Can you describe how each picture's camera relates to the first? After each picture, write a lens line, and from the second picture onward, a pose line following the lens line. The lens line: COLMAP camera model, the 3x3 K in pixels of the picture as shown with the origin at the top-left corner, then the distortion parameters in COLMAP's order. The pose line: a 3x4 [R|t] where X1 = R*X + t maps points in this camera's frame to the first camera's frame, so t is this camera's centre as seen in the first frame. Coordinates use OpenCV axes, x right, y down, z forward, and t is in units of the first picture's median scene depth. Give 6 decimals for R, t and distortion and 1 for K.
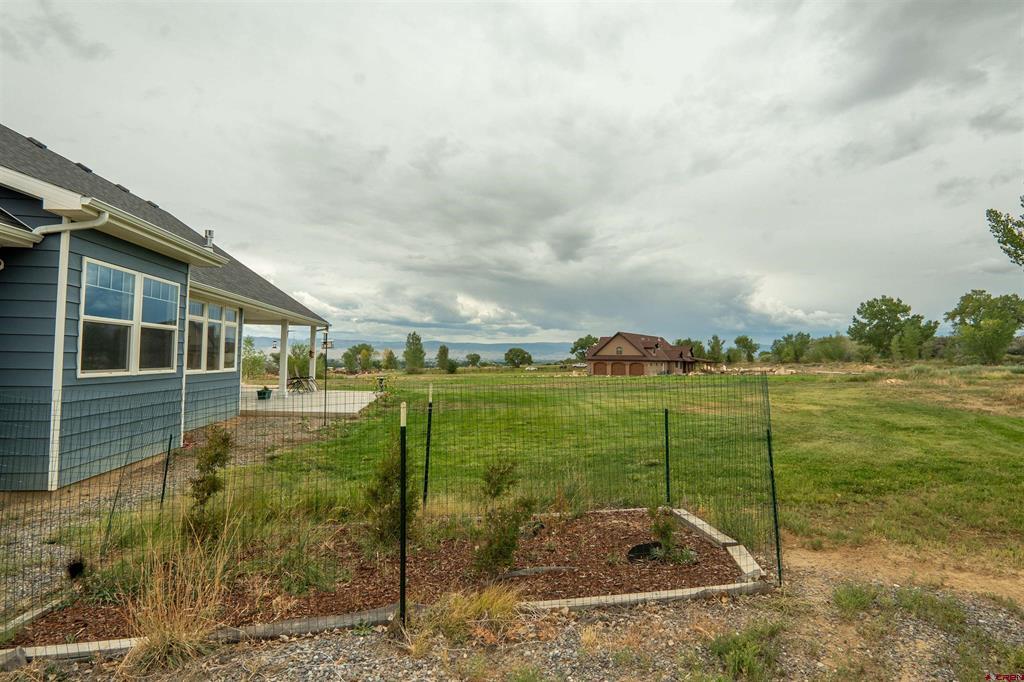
lens RADIAL K [[530.9, 0, 512.0], [0, 530.9, 341.0], [0, 0, 1]] dist [0.000397, 0.000044]
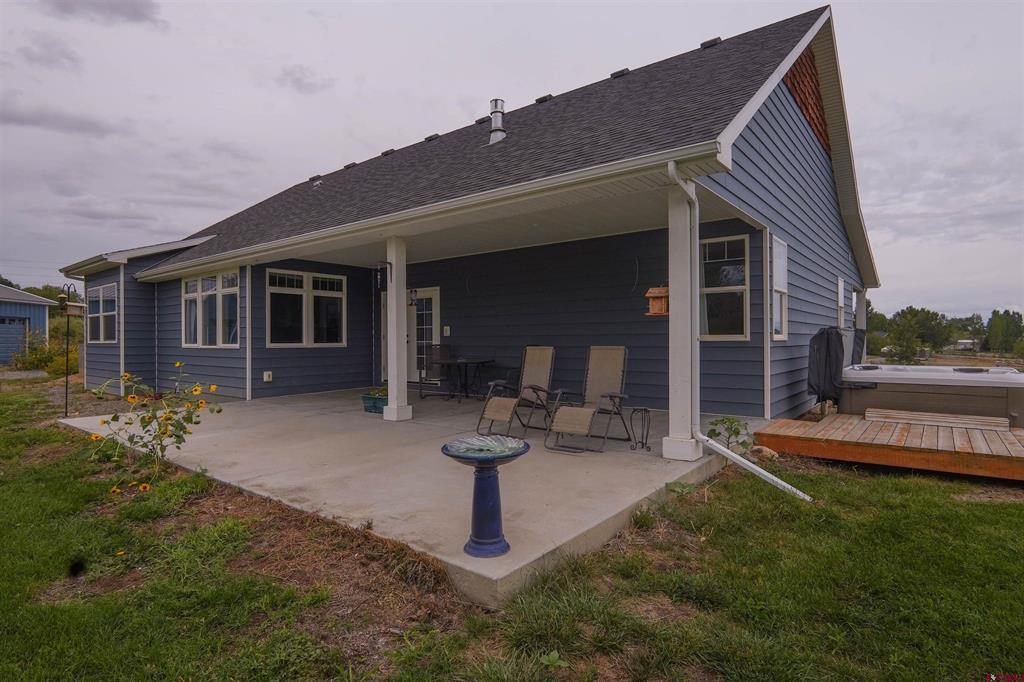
lens RADIAL K [[530.9, 0, 512.0], [0, 530.9, 341.0], [0, 0, 1]] dist [0.000397, 0.000044]
pose [[-0.723065, 0.012578, -0.690665, -0.319598], [0.029695, 0.999476, -0.012886, 0.078662], [0.690141, -0.029826, -0.723060, 2.127206]]
